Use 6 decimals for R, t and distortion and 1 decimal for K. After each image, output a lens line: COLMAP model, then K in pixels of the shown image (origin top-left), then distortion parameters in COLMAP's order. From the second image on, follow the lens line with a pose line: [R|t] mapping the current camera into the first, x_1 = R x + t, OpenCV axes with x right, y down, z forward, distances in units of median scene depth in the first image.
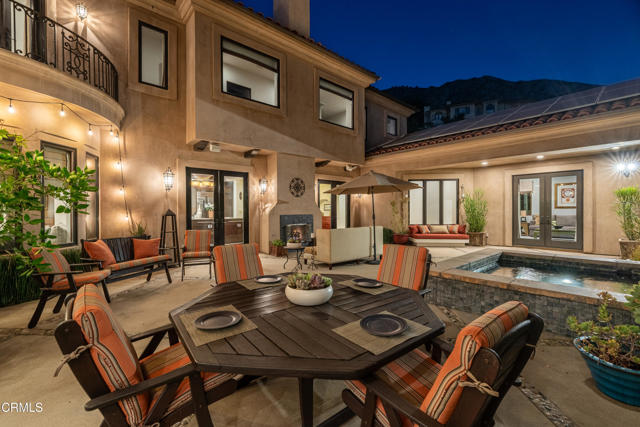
lens RADIAL K [[275.1, 0, 321.7], [0, 275.1, 211.3], [0, 0, 1]] dist [0.000583, -0.000139]
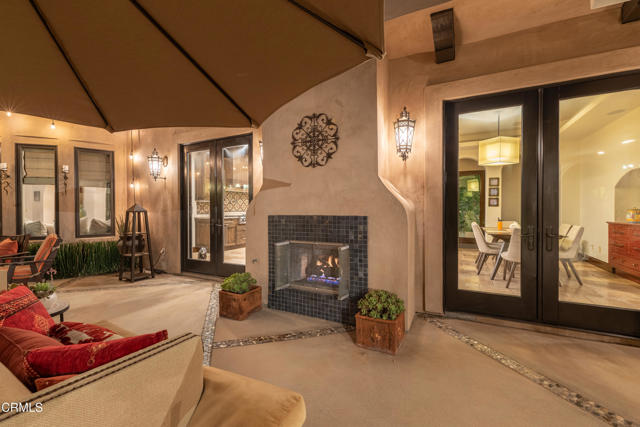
lens RADIAL K [[275.1, 0, 321.7], [0, 275.1, 211.3], [0, 0, 1]] dist [0.000583, -0.000139]
pose [[0.350599, 0.012521, -0.936442, 0.258903], [-0.007458, 0.999916, 0.010578, 0.002531], [0.936496, 0.003275, 0.350663, 0.900478]]
